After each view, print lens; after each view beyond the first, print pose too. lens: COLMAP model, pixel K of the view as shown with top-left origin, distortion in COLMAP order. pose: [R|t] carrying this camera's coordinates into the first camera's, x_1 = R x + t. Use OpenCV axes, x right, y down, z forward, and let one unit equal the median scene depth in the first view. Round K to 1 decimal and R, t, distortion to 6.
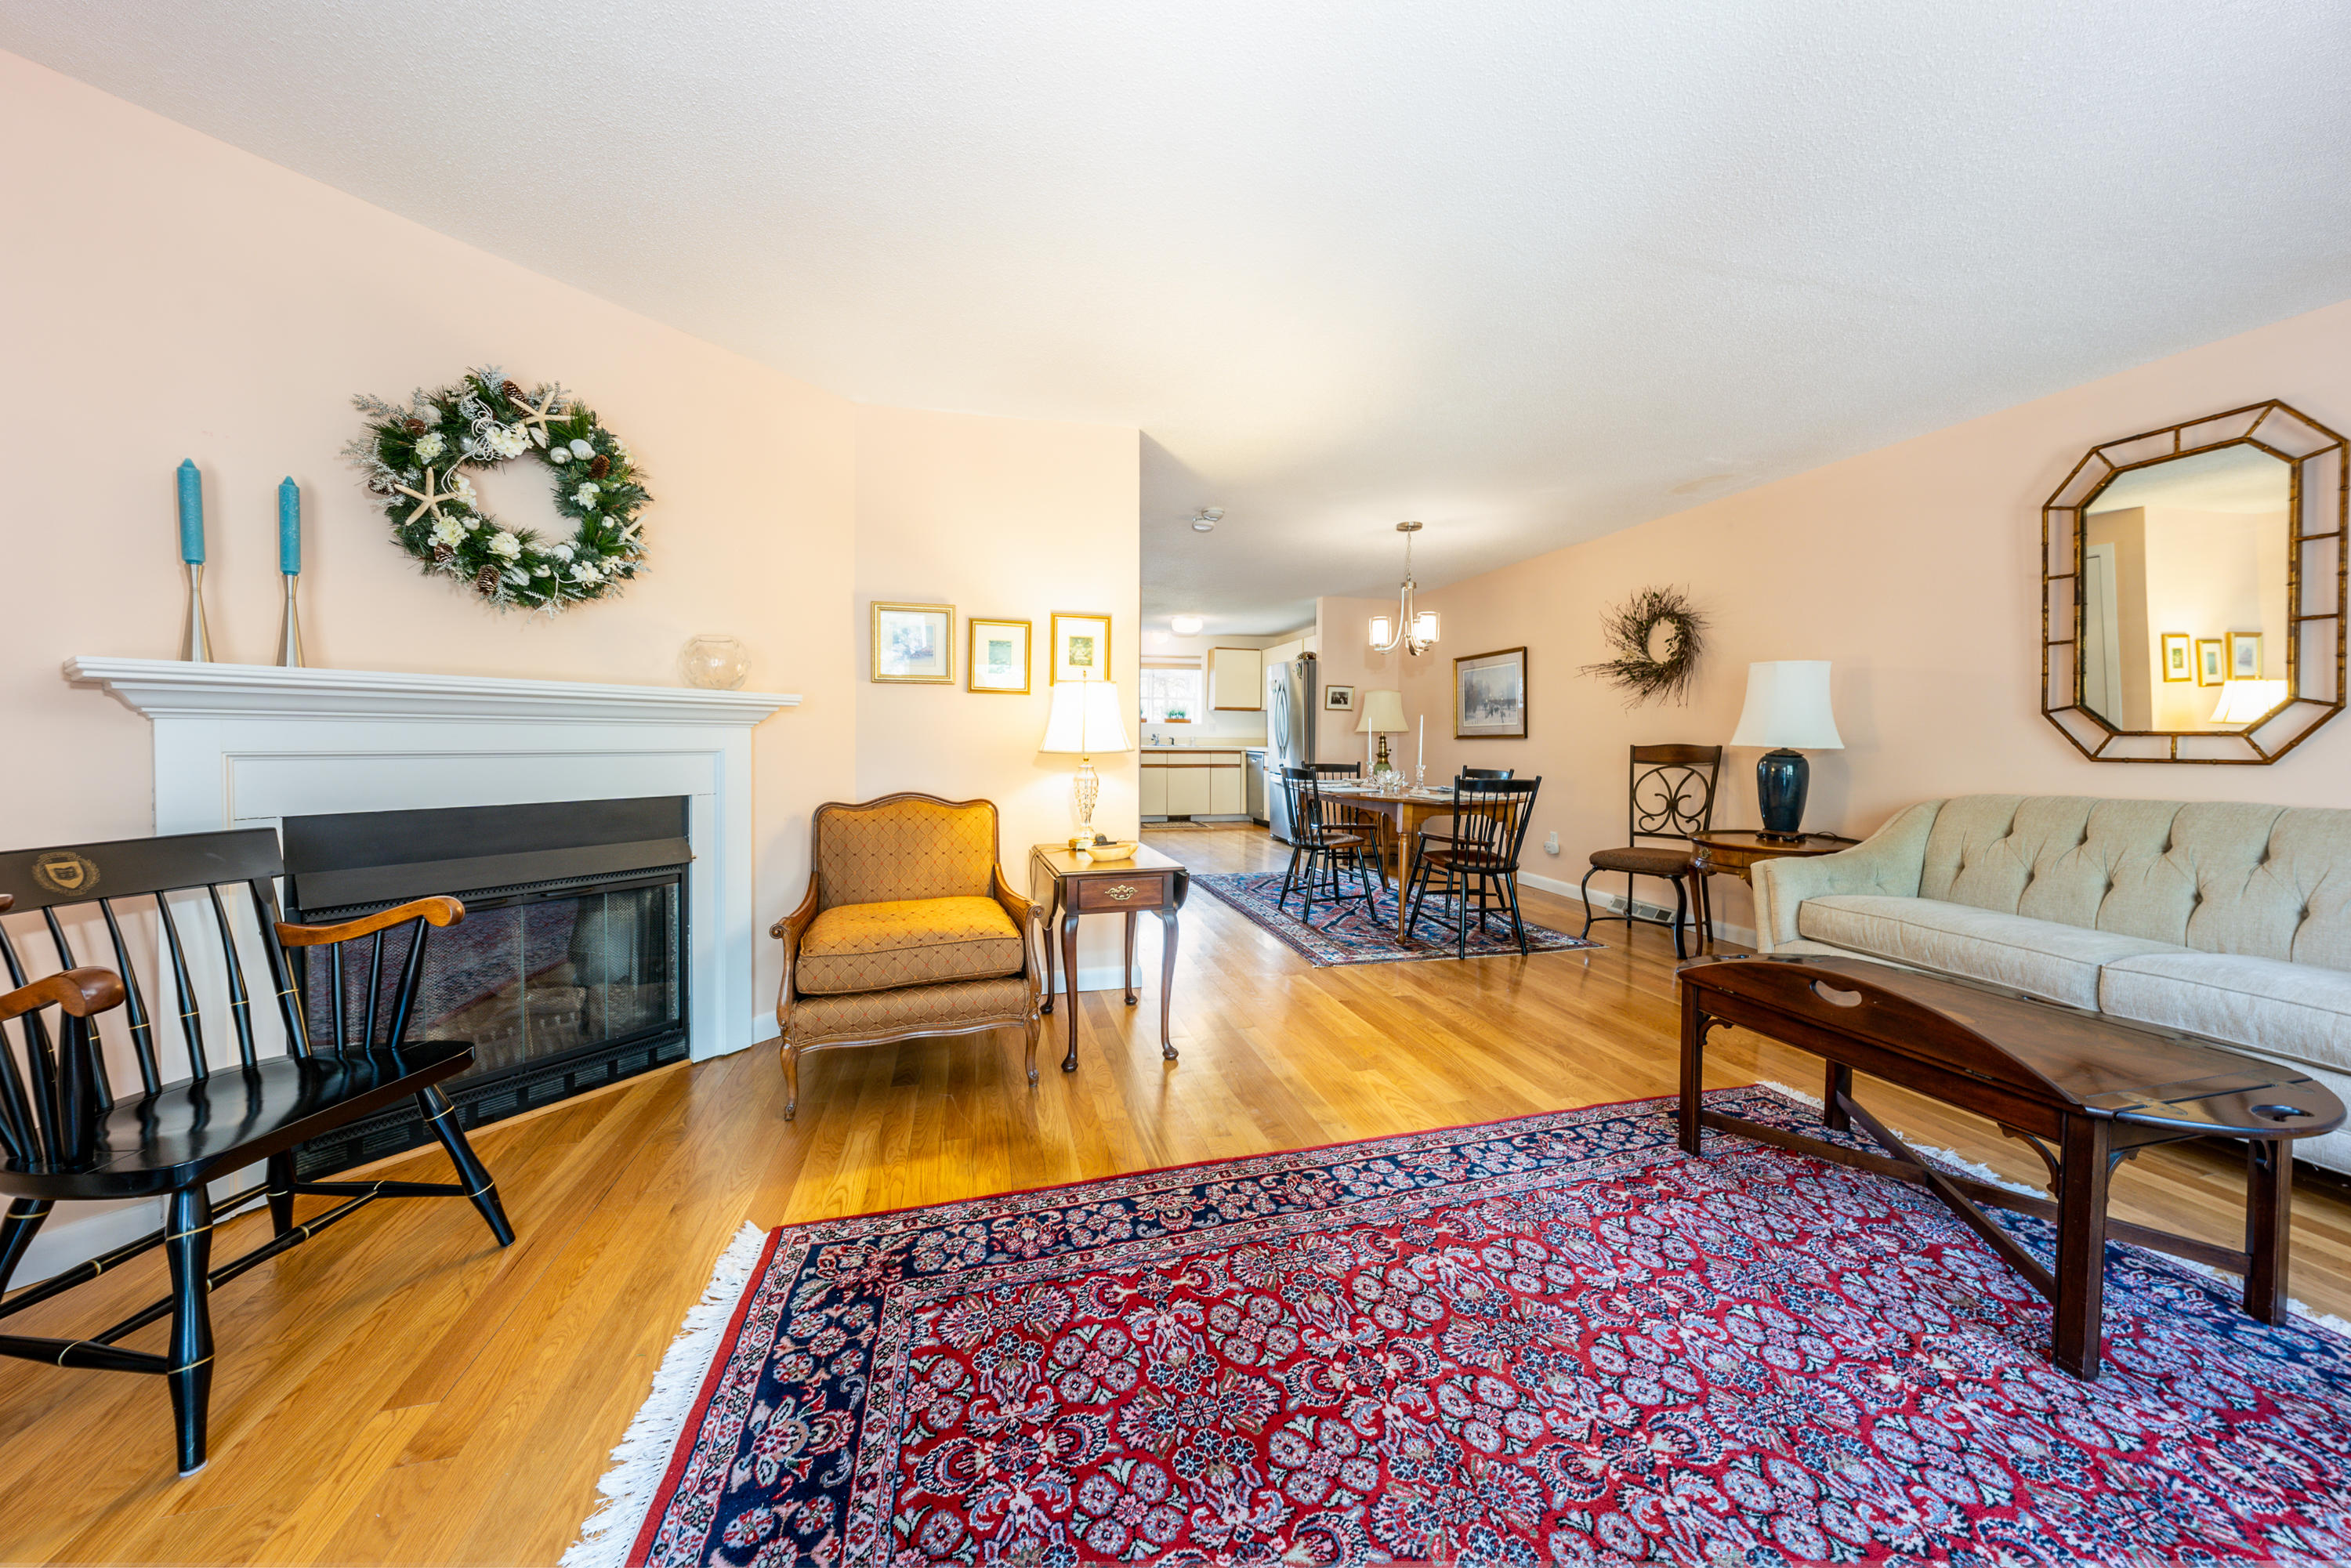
lens RADIAL K [[824.5, 0, 1182.4], [0, 824.5, 751.8], [0, 0, 1]] dist [-0.001260, -0.000310]
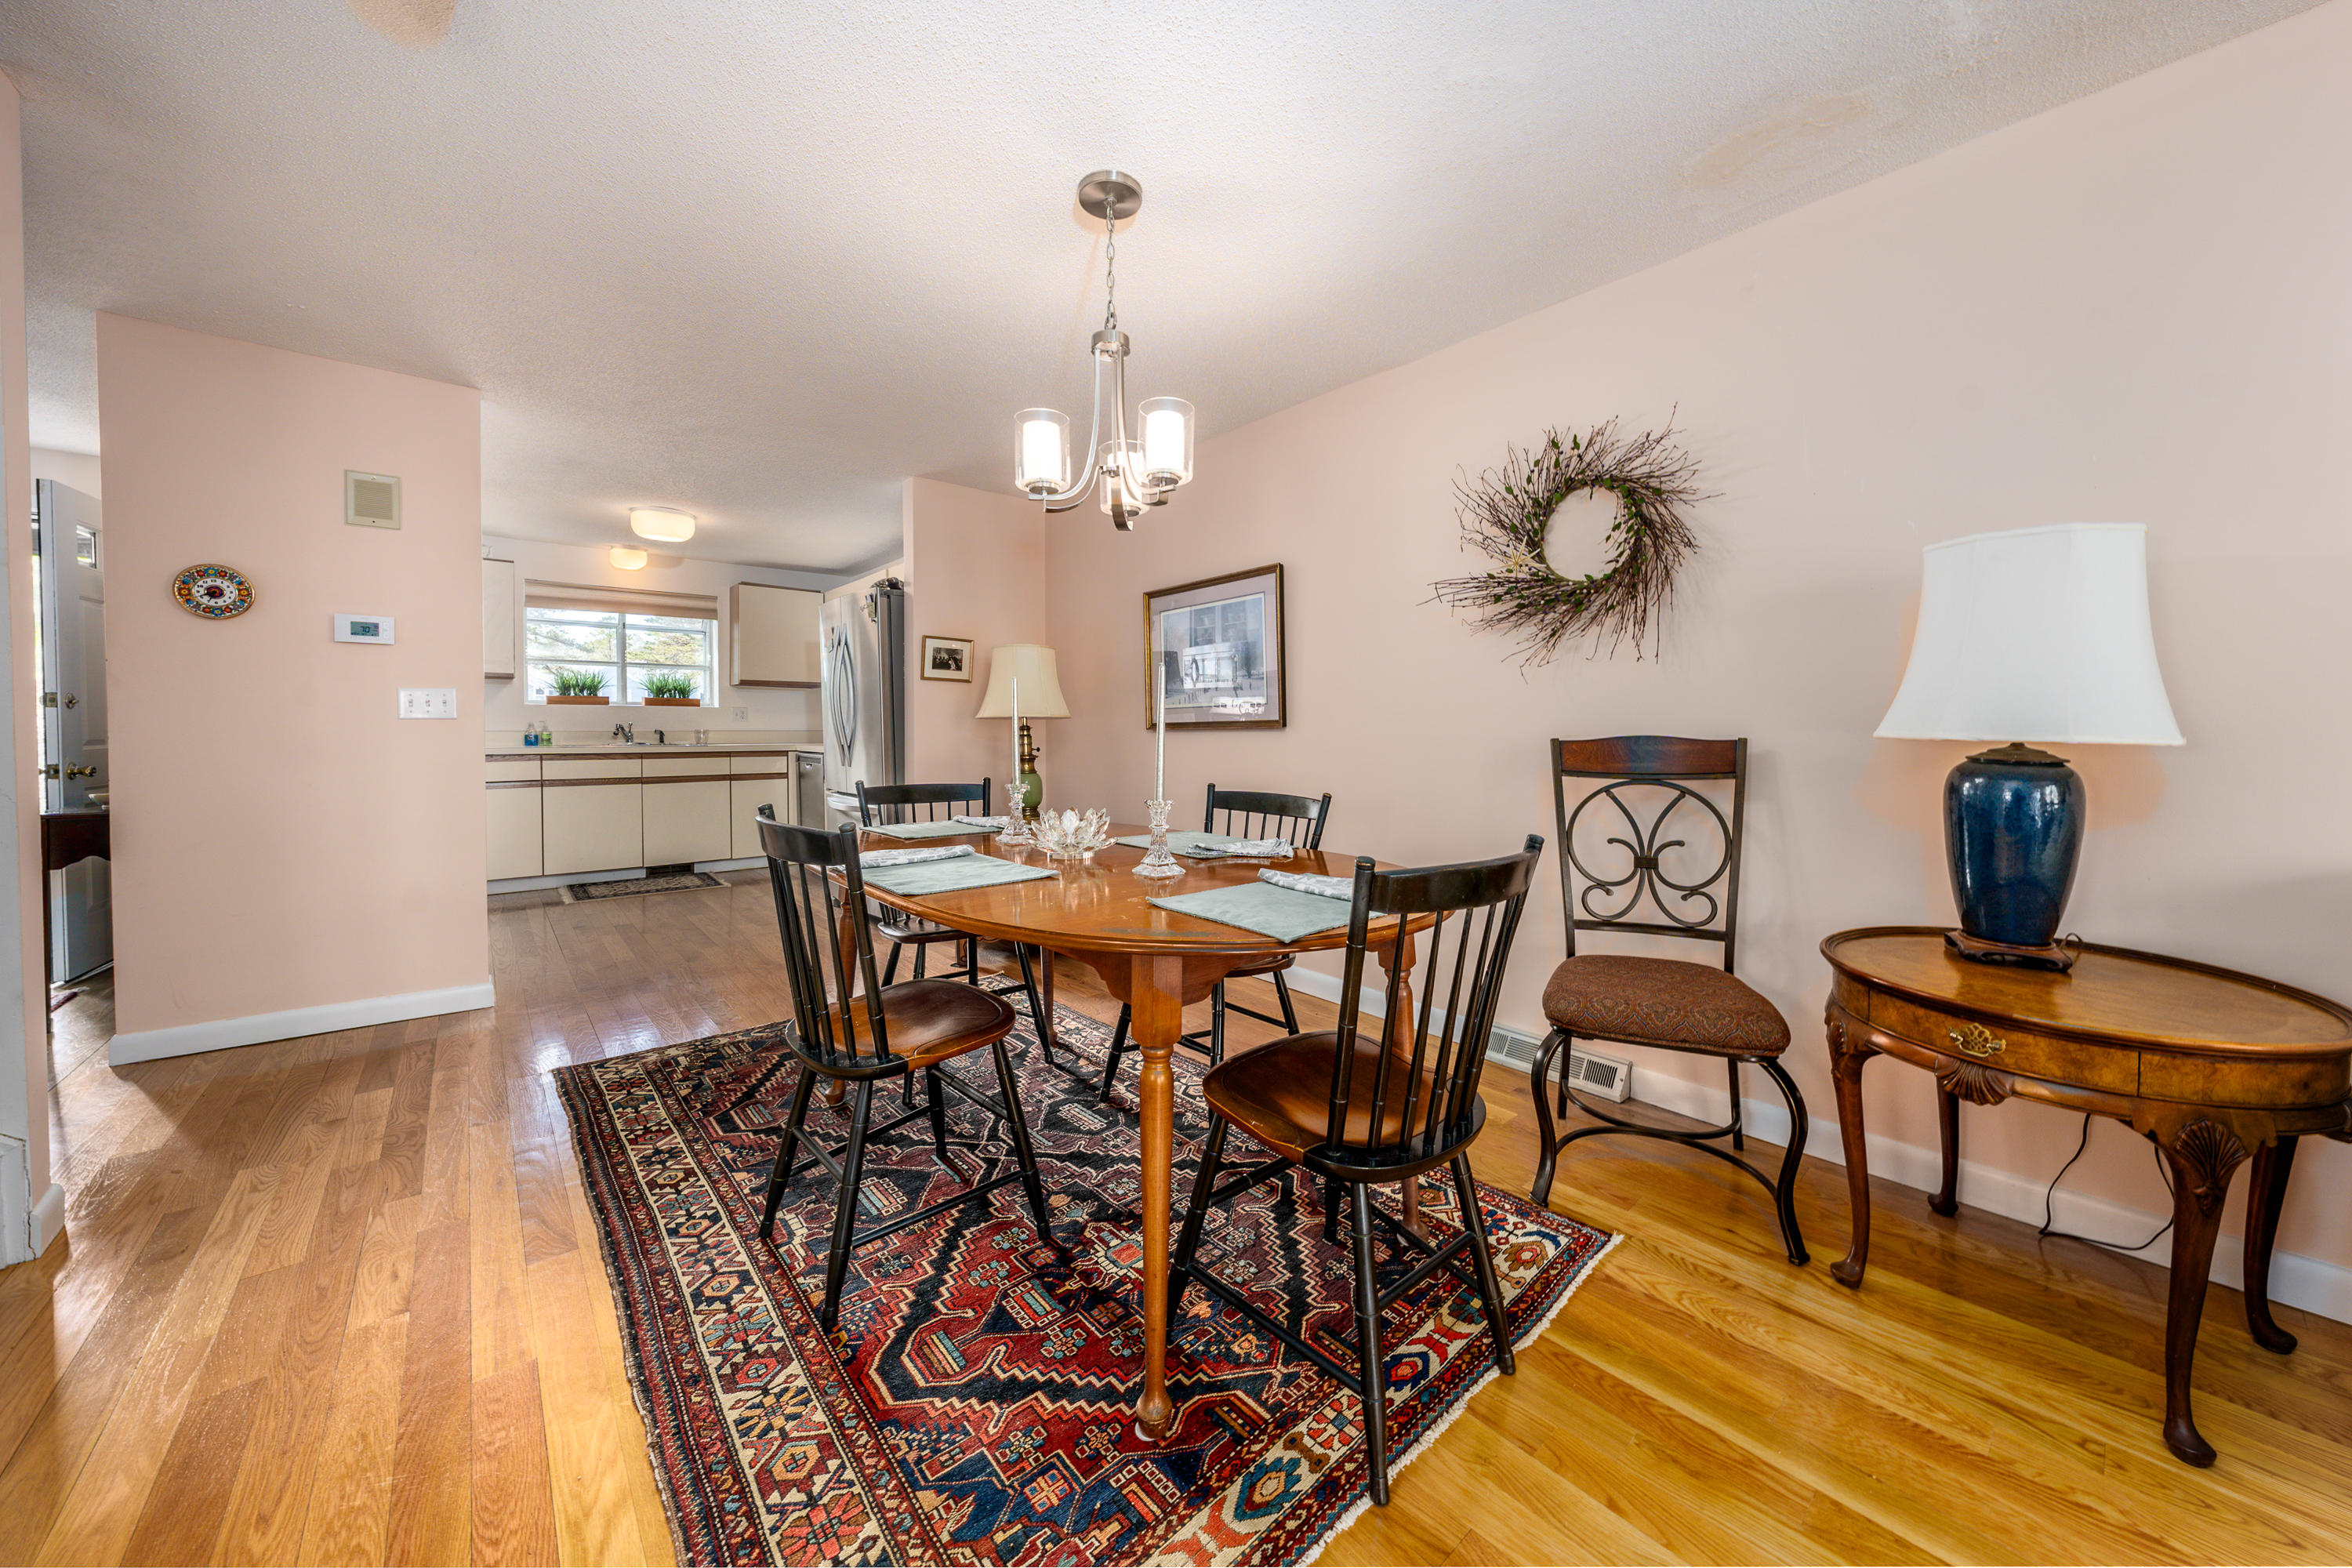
lens RADIAL K [[824.8, 0, 1182.9], [0, 824.8, 751.8], [0, 0, 1]] dist [-0.001260, -0.000310]
pose [[0.897278, -0.015078, 0.441209, 0.130100], [0.011870, 0.999879, 0.010031, -0.007559], [-0.441307, -0.003763, 0.897348, 0.642479]]
